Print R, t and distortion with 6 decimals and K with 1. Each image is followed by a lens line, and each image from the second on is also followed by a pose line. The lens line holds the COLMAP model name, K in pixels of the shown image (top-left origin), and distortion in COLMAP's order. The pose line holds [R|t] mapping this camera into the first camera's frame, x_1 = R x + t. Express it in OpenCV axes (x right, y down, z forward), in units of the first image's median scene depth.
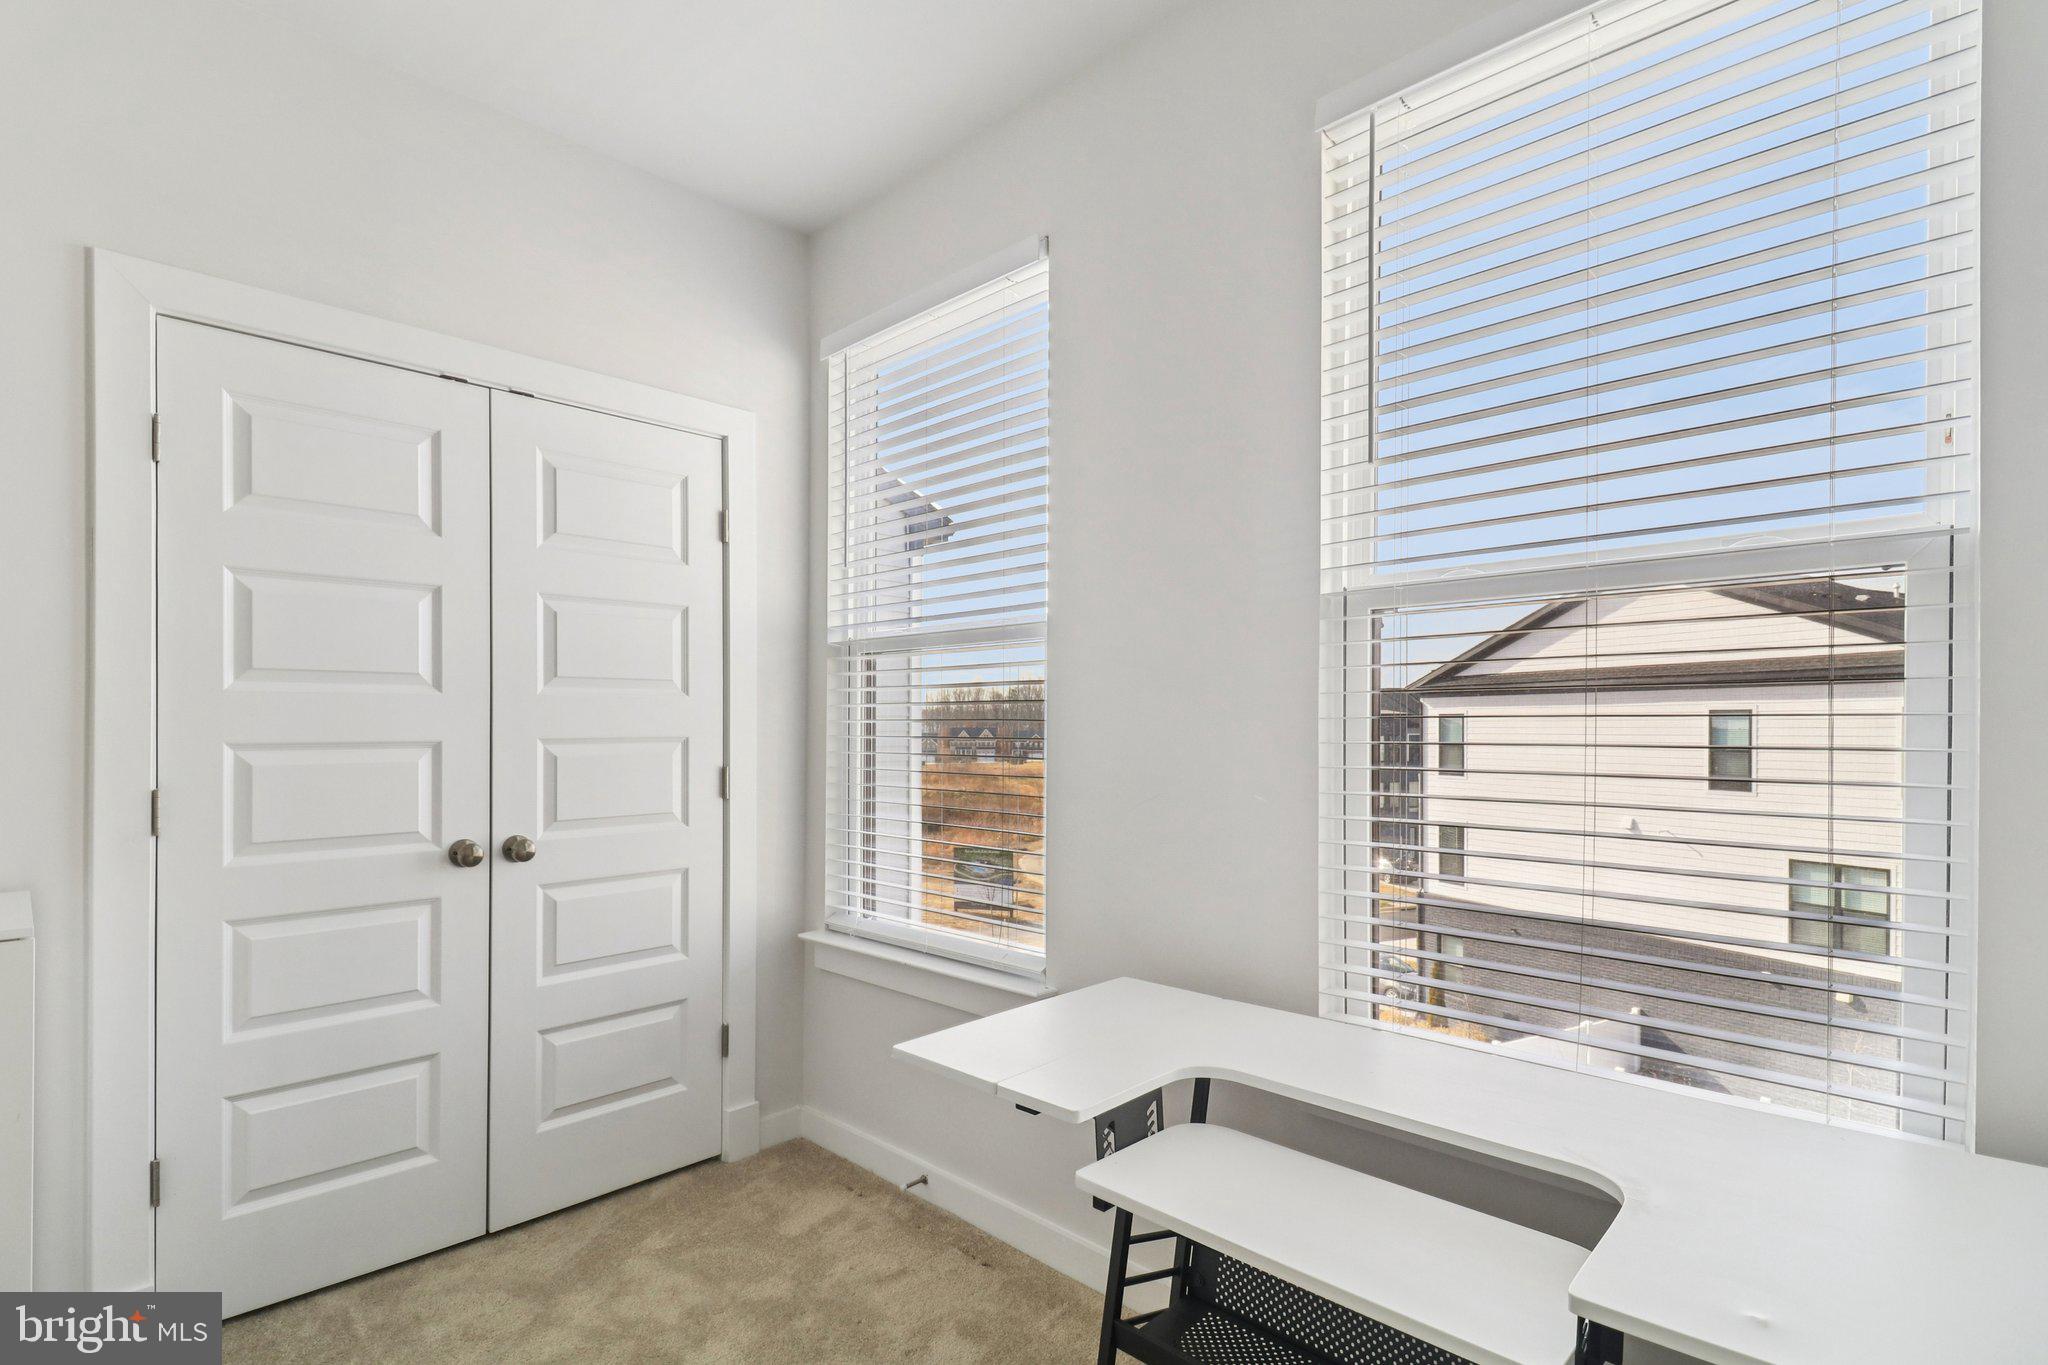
lens RADIAL K [[968.0, 0, 1027.6], [0, 968.0, 697.0], [0, 0, 1]] dist [-0.021434, -0.000029]
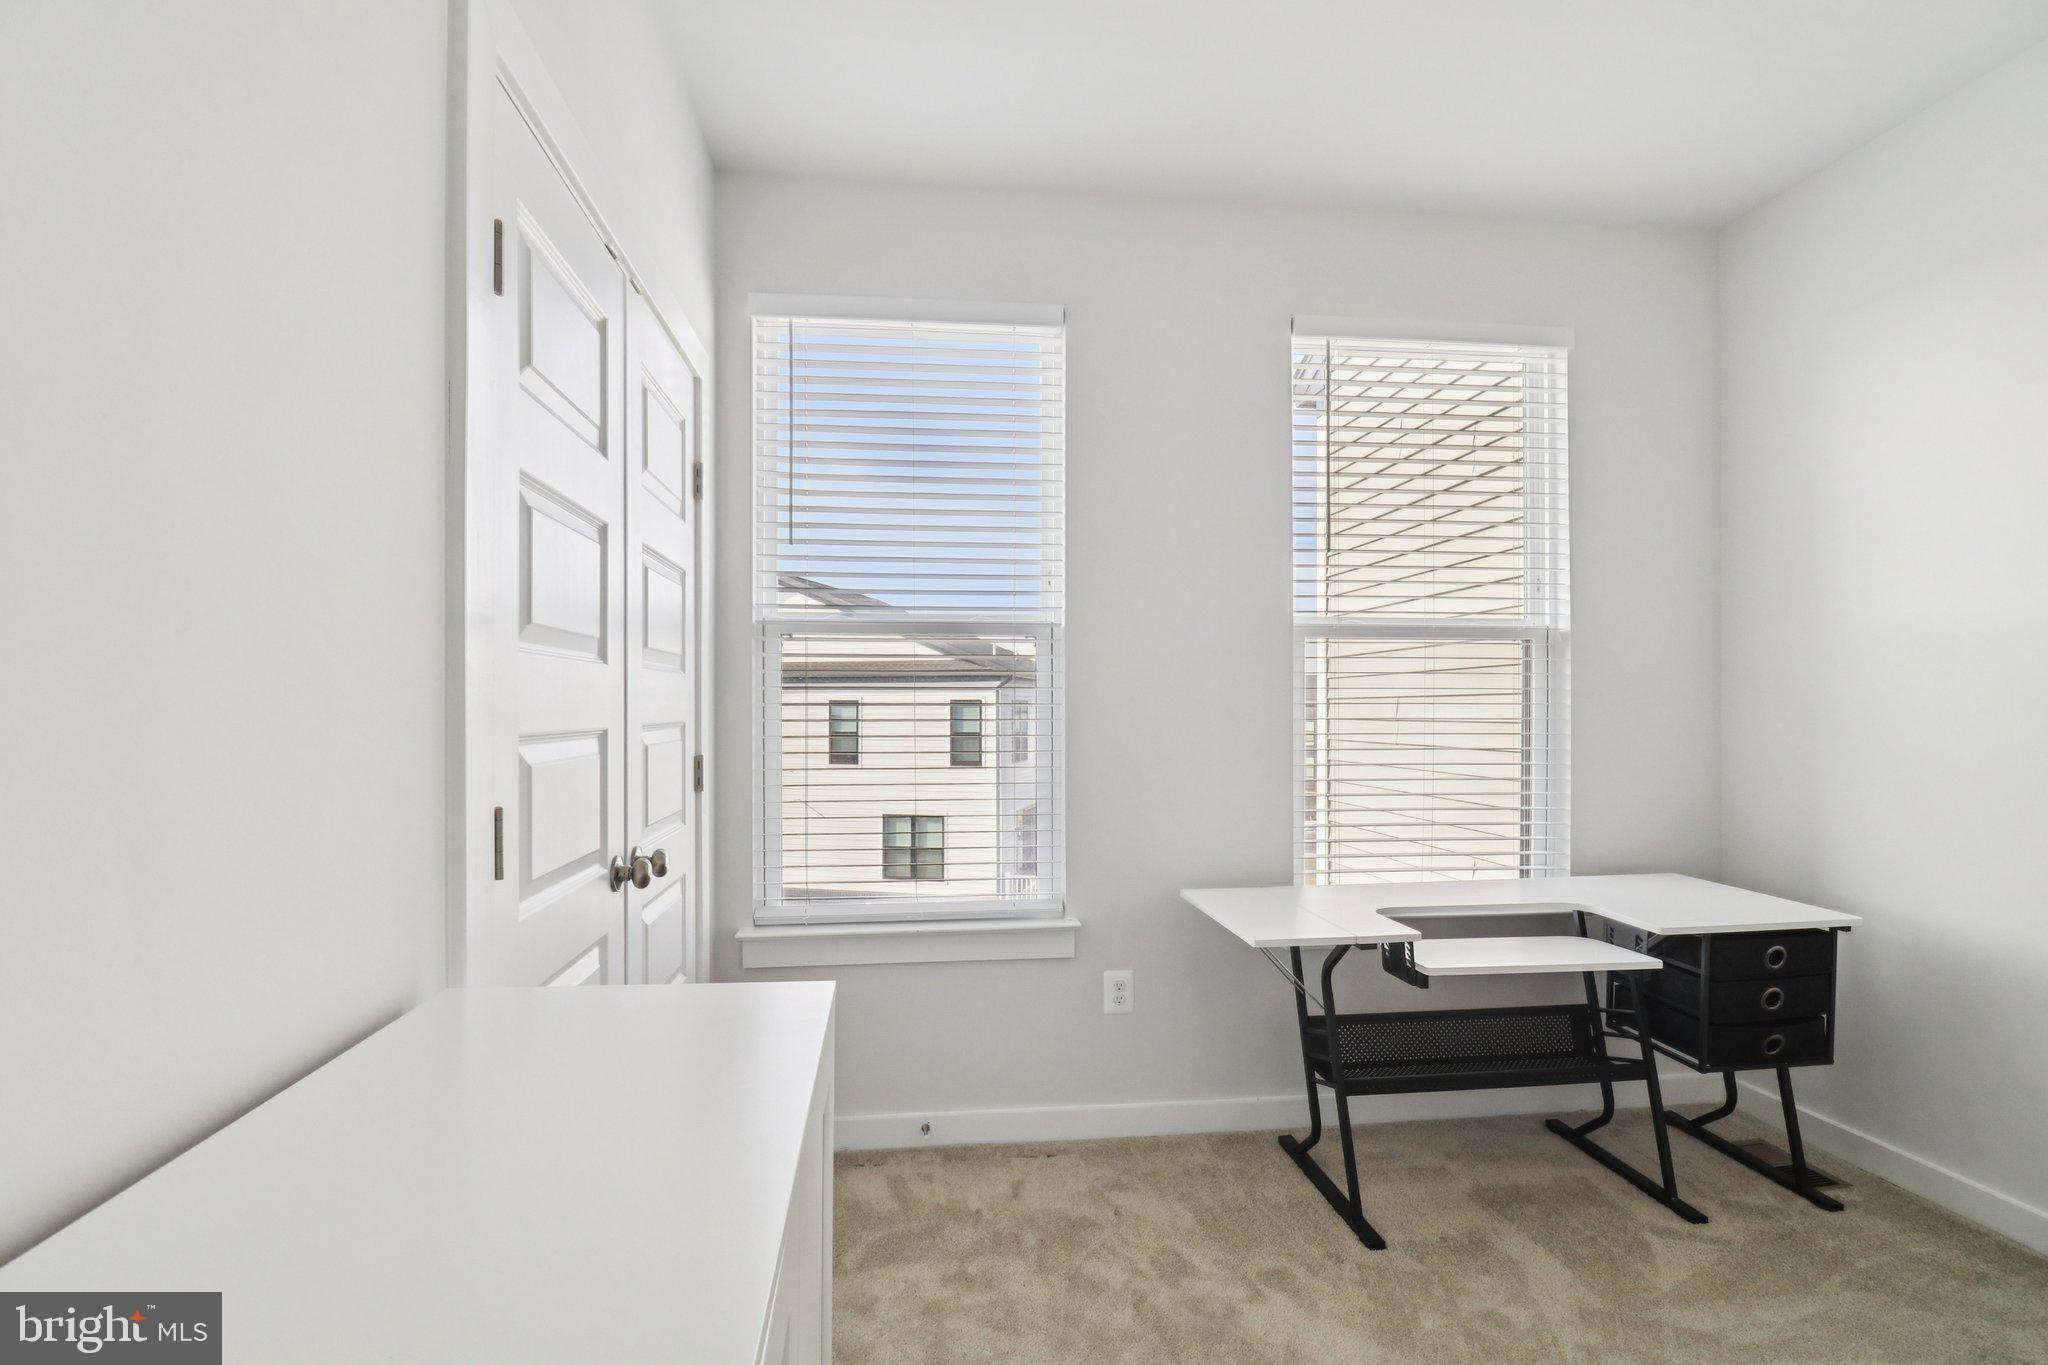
lens RADIAL K [[959.3, 0, 1012.9], [0, 959.3, 686.1], [0, 0, 1]] dist [-0.016435, -0.000006]
pose [[0.640553, 0.016980, 0.767726, -0.759426], [-0.017271, 0.999821, -0.007703, 0.010480], [-0.767719, -0.008326, 0.640732, 0.208938]]
